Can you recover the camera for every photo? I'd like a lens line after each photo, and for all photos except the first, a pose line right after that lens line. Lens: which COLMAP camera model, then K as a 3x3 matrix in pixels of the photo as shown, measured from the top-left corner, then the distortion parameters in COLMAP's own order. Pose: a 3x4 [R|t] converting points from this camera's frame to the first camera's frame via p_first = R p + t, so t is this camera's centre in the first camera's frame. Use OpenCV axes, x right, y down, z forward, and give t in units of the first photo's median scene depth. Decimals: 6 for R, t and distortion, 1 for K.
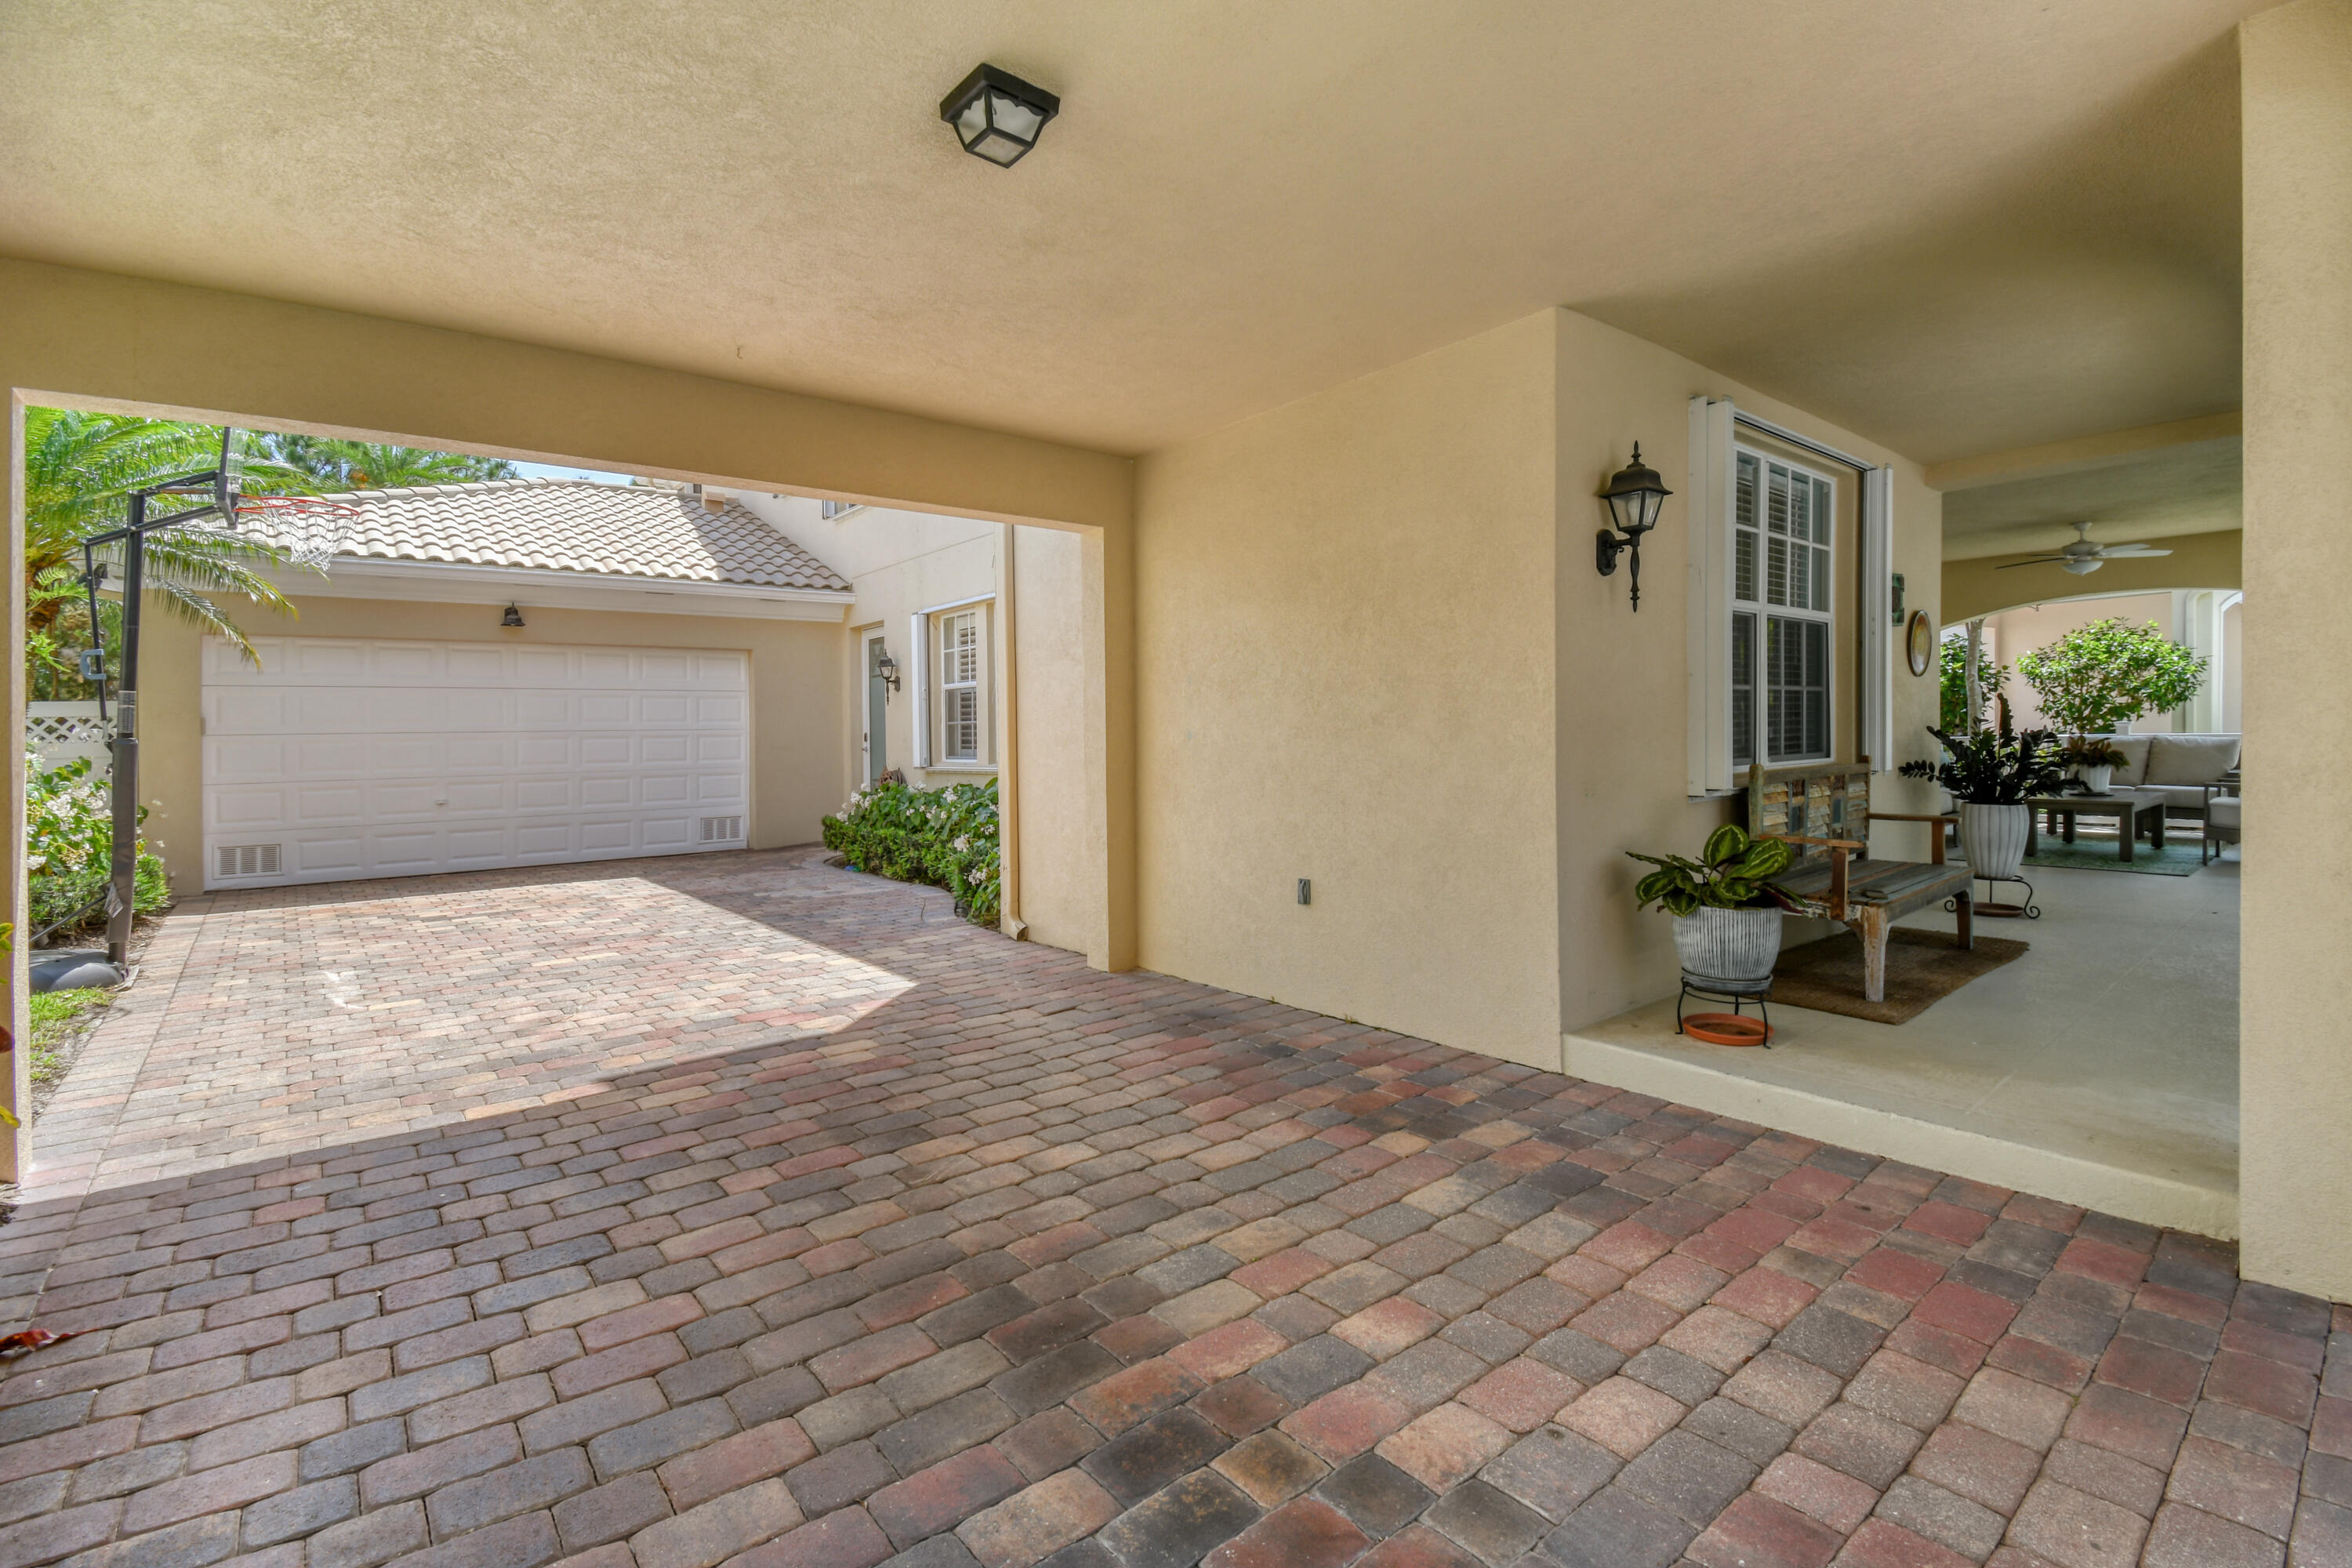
lens RADIAL K [[1063.6, 0, 1196.4], [0, 1063.6, 742.4], [0, 0, 1]] dist [-0.002373, -0.012811]
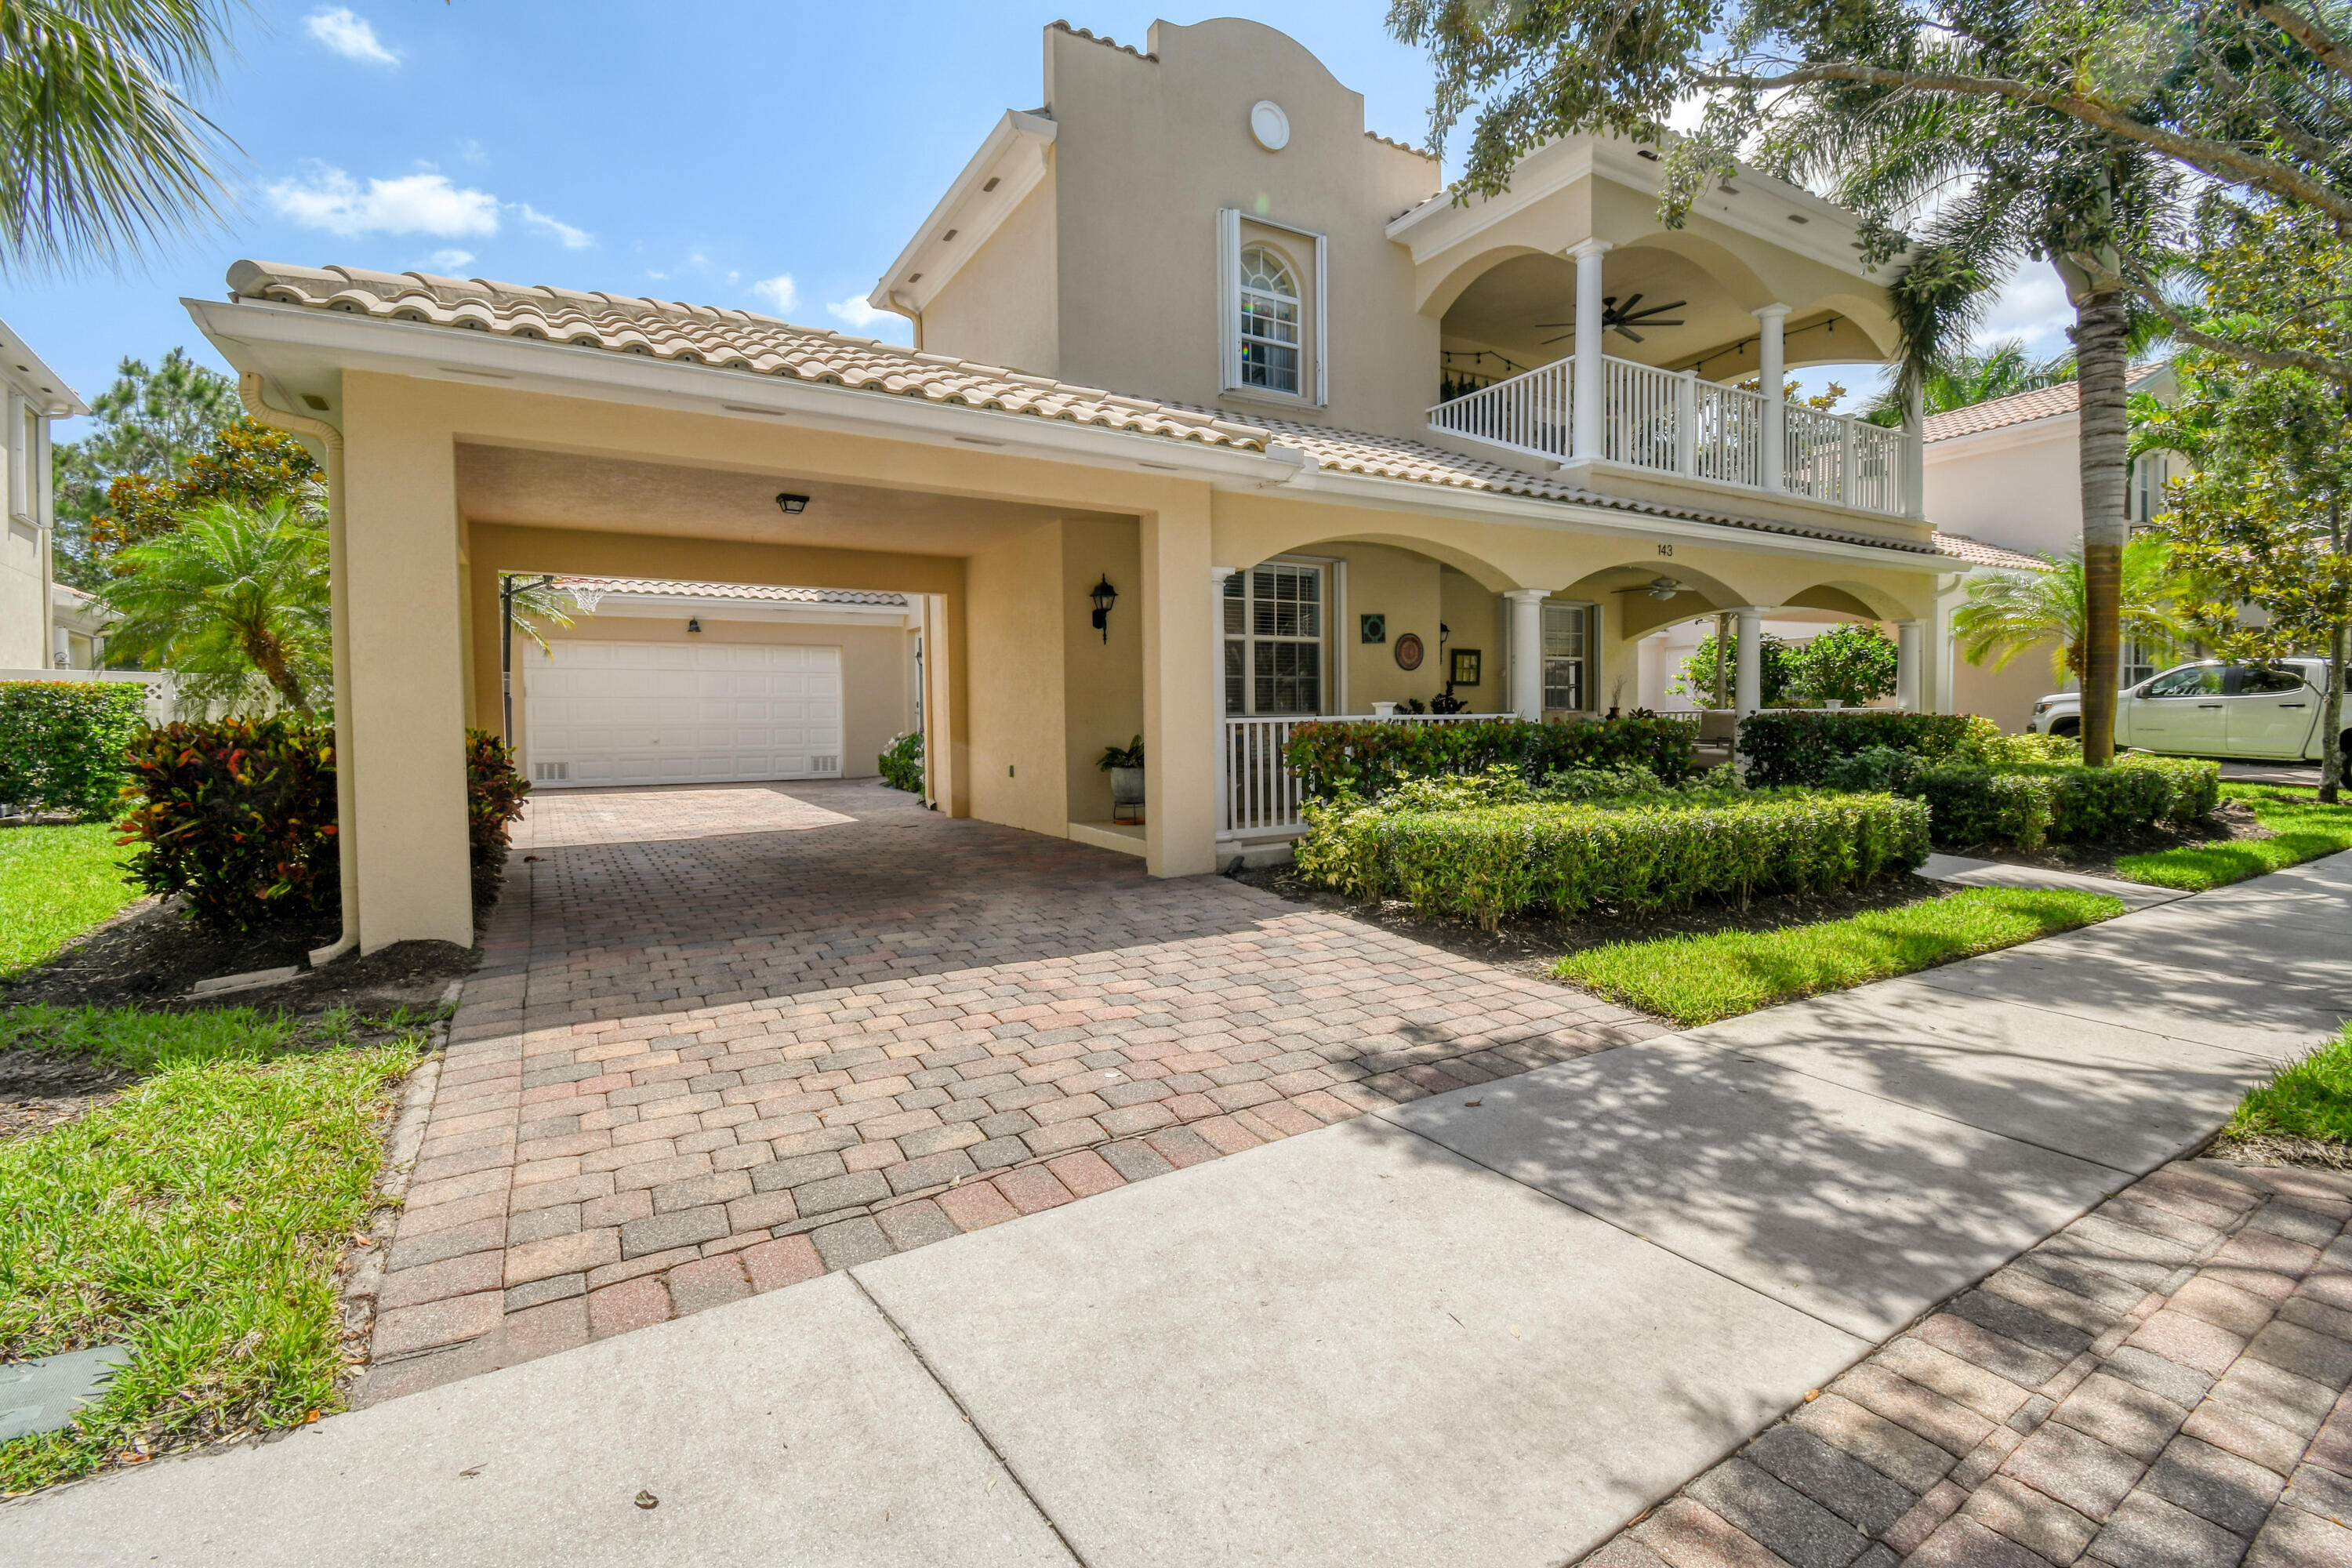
lens RADIAL K [[1063.6, 0, 1192.9], [0, 1063.6, 782.0], [0, 0, 1]] dist [-0.002373, -0.012811]
pose [[0.987124, 0.022056, -0.158430, 0.358259], [-0.013259, 0.998322, 0.056369, 0.015827], [0.159407, -0.053543, 0.985760, -0.474128]]
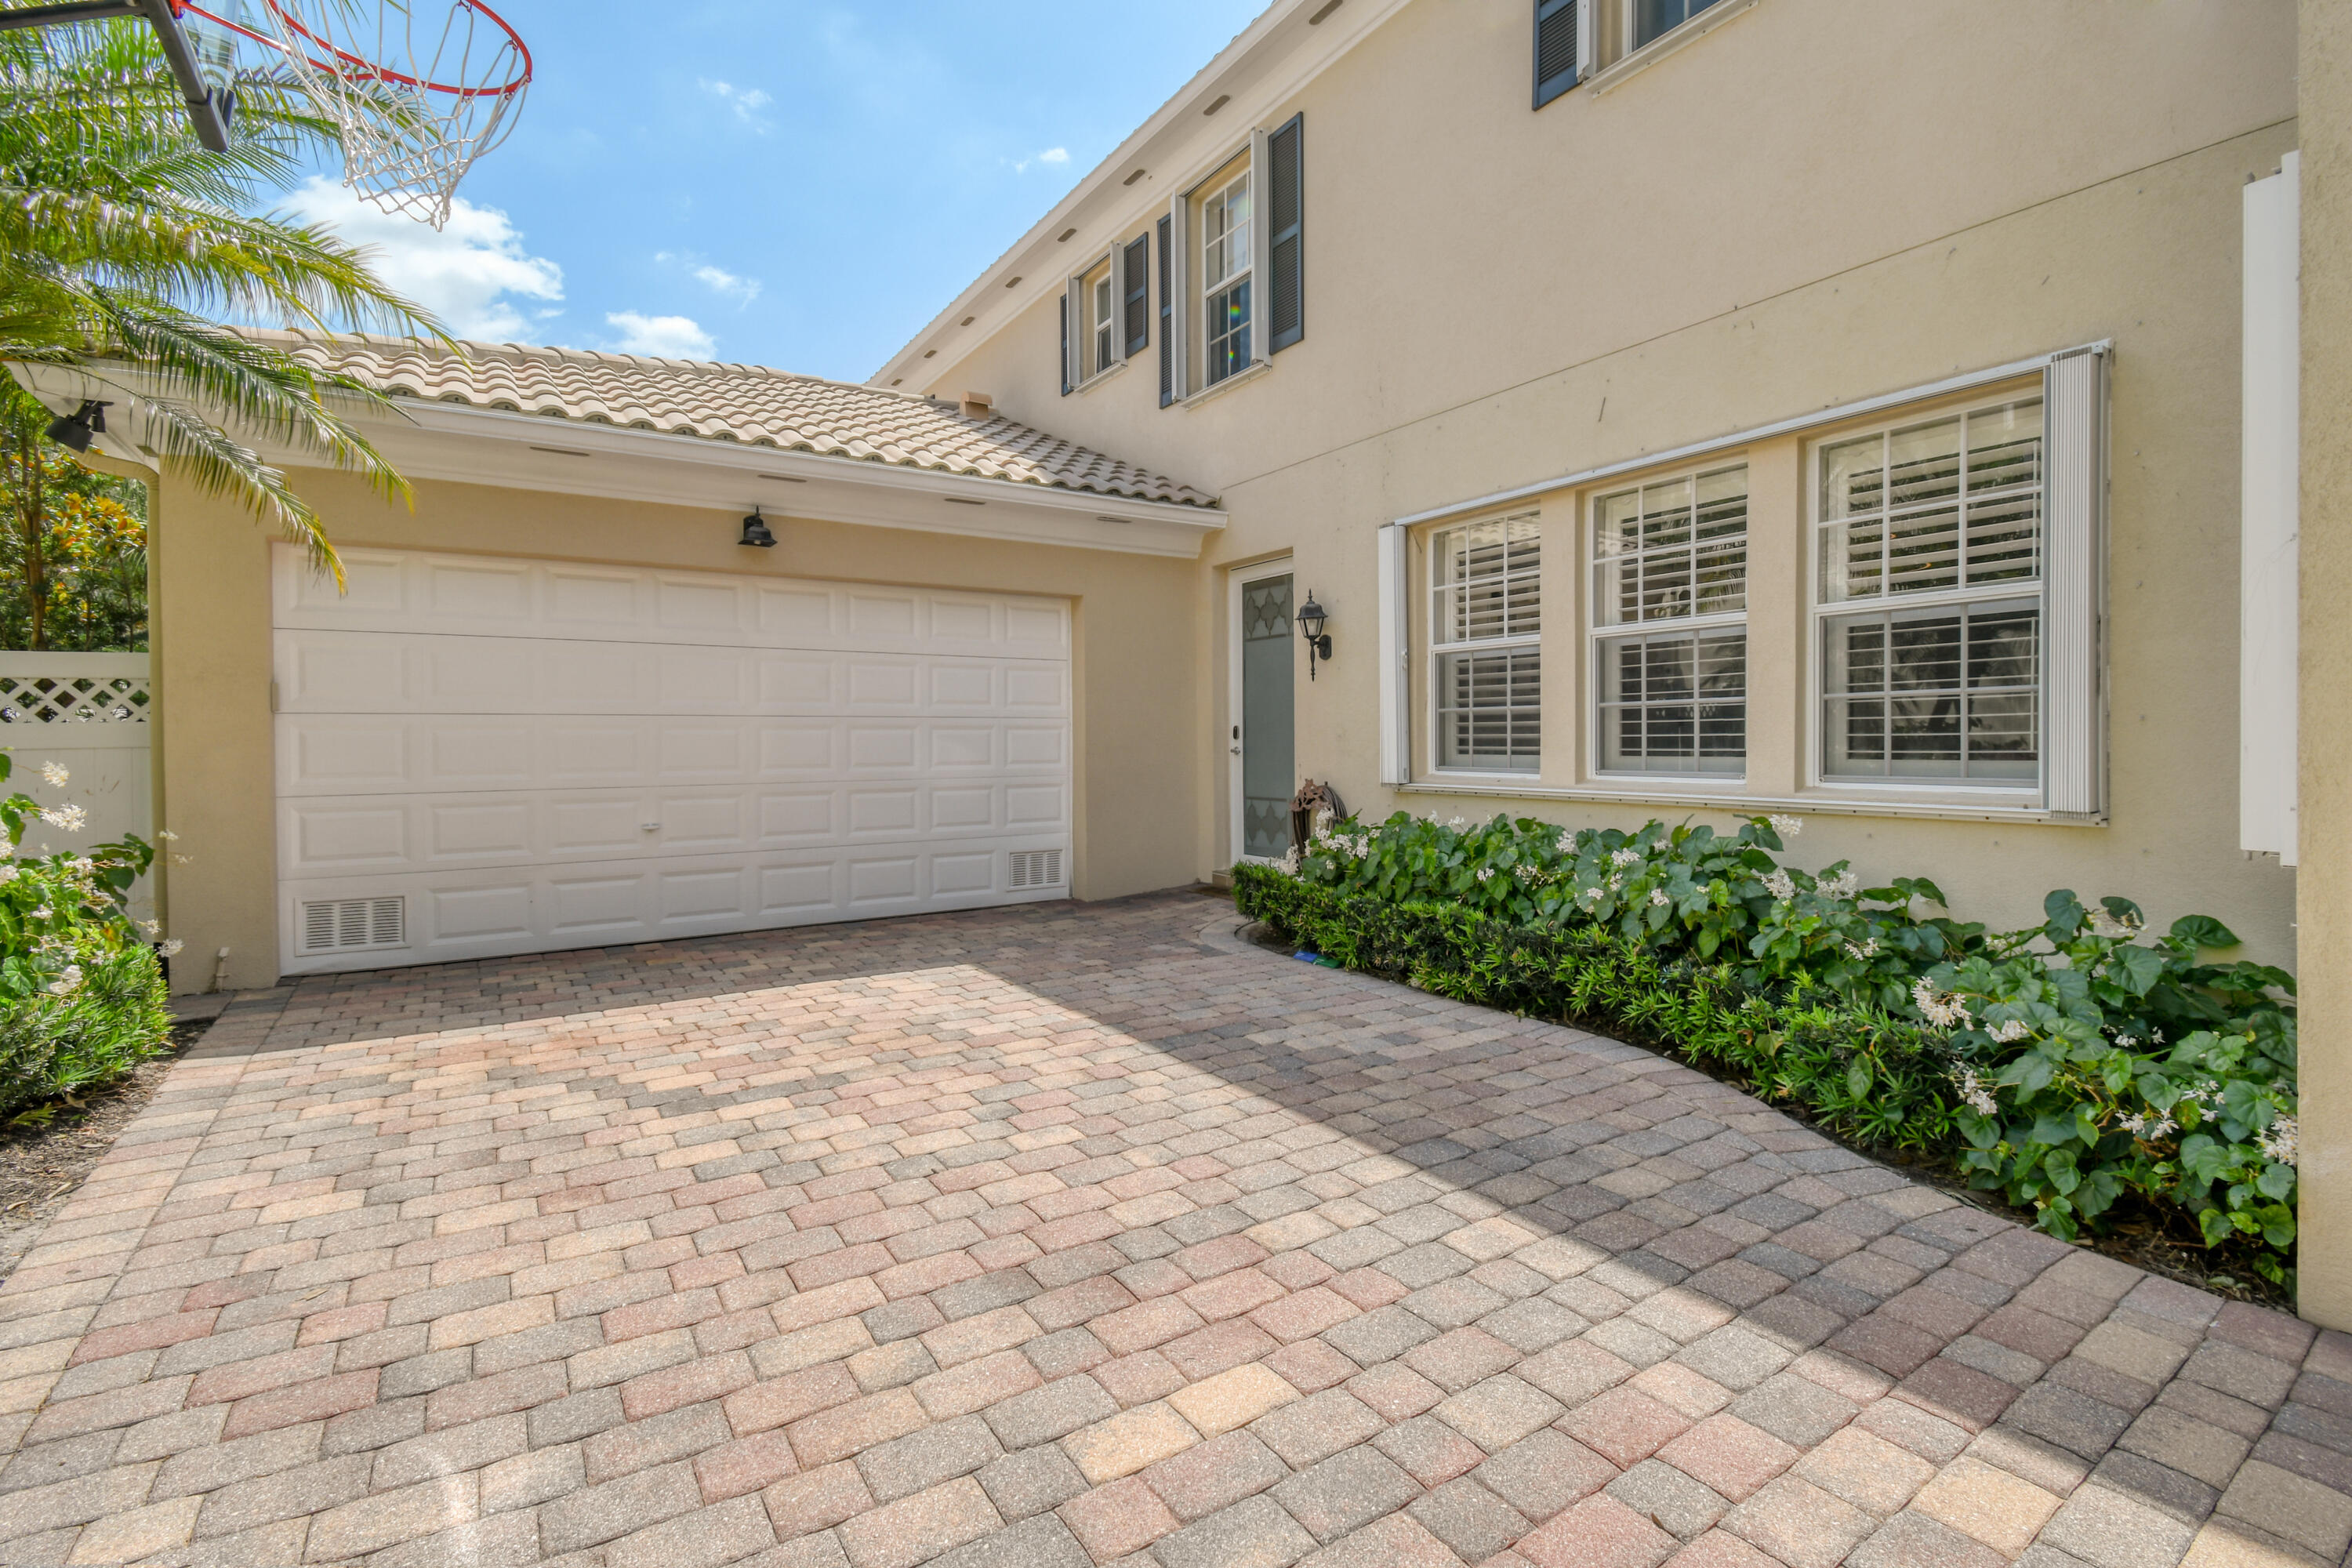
lens RADIAL K [[1063.6, 0, 1174.9], [0, 1063.6, 769.0], [0, 0, 1]] dist [-0.002373, -0.012811]
pose [[0.990627, 0.017989, -0.135403, -0.315304], [-0.014584, 0.999553, 0.026099, 0.001558], [0.135812, -0.023880, 0.990447, 0.414034]]
